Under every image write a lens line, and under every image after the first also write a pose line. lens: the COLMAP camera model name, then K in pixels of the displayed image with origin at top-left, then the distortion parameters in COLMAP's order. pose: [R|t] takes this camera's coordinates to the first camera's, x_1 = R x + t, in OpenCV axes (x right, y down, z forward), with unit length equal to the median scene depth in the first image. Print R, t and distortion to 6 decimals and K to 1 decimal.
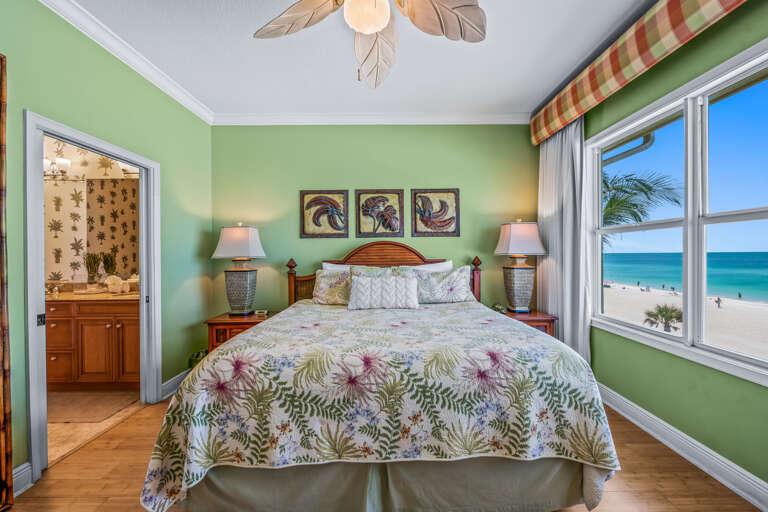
lens RADIAL K [[306.6, 0, 386.7], [0, 306.6, 249.8], [0, 0, 1]] dist [0.000639, -0.000049]
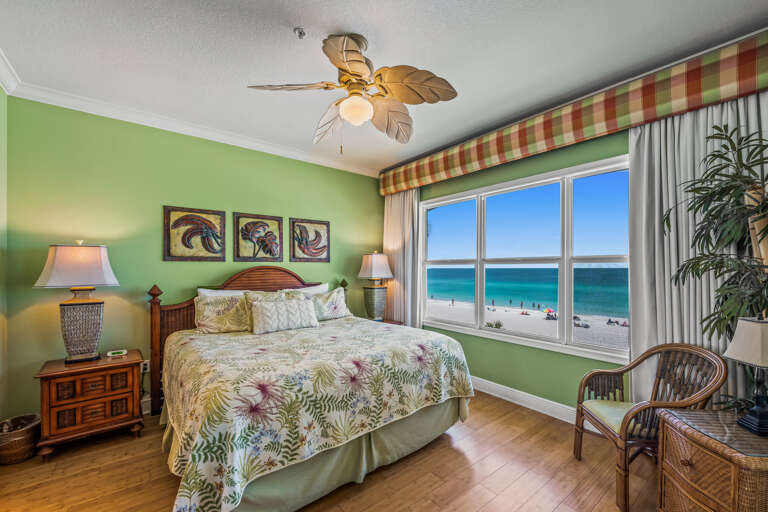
lens RADIAL K [[316.2, 0, 380.9], [0, 316.2, 260.0], [0, 0, 1]] dist [-0.001495, -0.000308]
pose [[0.788634, 0.021855, 0.614474, -0.392217], [-0.013762, 0.999745, -0.017894, -0.037138], [-0.614708, 0.005656, 0.788734, -0.088435]]
